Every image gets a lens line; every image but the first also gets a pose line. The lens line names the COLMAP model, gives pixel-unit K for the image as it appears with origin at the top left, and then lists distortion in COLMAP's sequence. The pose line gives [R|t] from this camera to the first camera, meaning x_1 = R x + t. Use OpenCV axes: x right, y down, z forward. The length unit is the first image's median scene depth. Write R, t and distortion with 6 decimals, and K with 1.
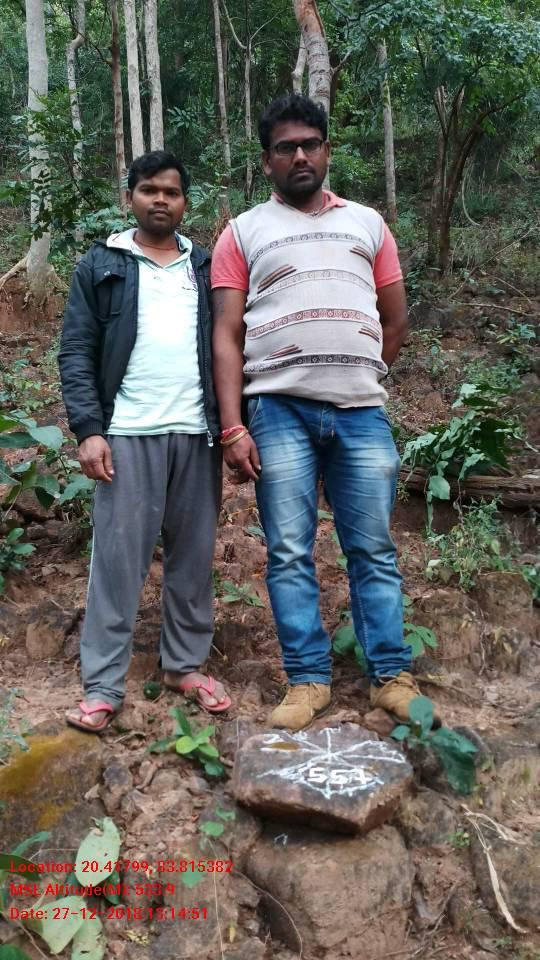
lens RADIAL K [[698.4, 0, 254.3], [0, 698.4, 479.9], [0, 0, 1]] dist [-0.004216, -0.000918]
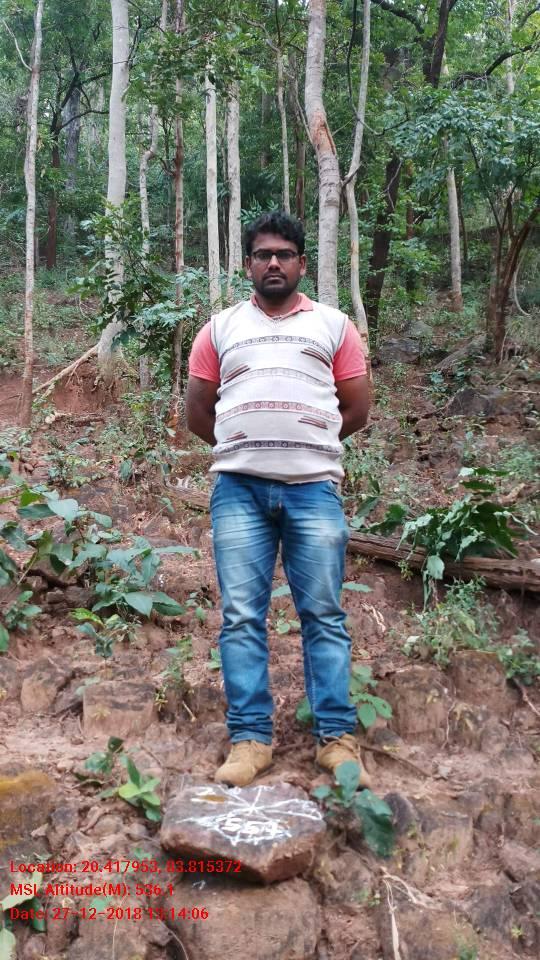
lens RADIAL K [[697.5, 0, 271.6], [0, 697.5, 495.1], [0, 0, 1]] dist [-0.002977, 0.000648]
pose [[0.995448, 0.022885, -0.092514, 0.177871], [-0.031329, 0.995369, -0.090878, 0.008291], [0.090006, 0.093362, 0.991556, -0.084145]]
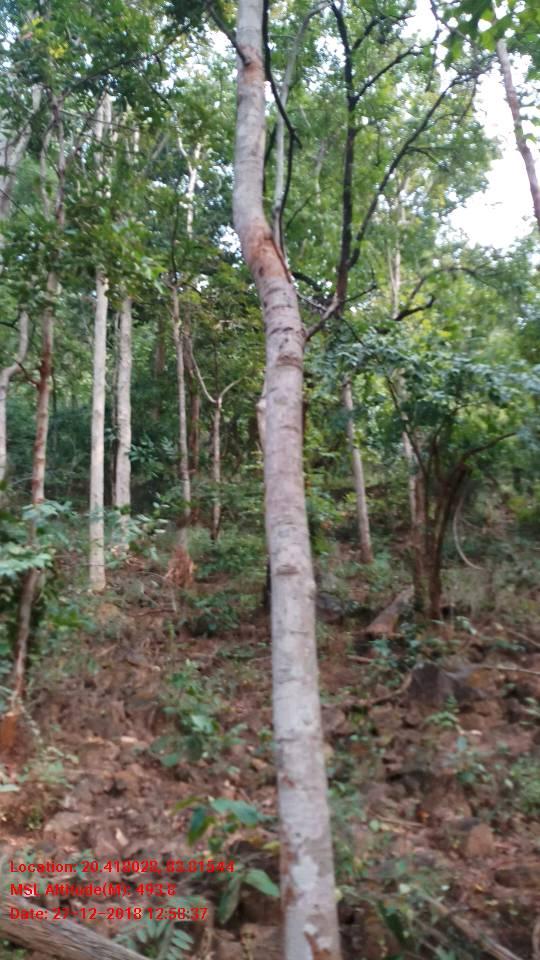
lens RADIAL K [[706.7, 0, 271.2], [0, 706.7, 531.2], [0, 0, 1]] dist [0.078677, -0.000029]
pose [[0.998157, 0.013554, 0.059150, 0.075410], [0.010250, 0.923072, -0.384490, -0.300535], [-0.059811, 0.384388, 0.921232, 0.782643]]
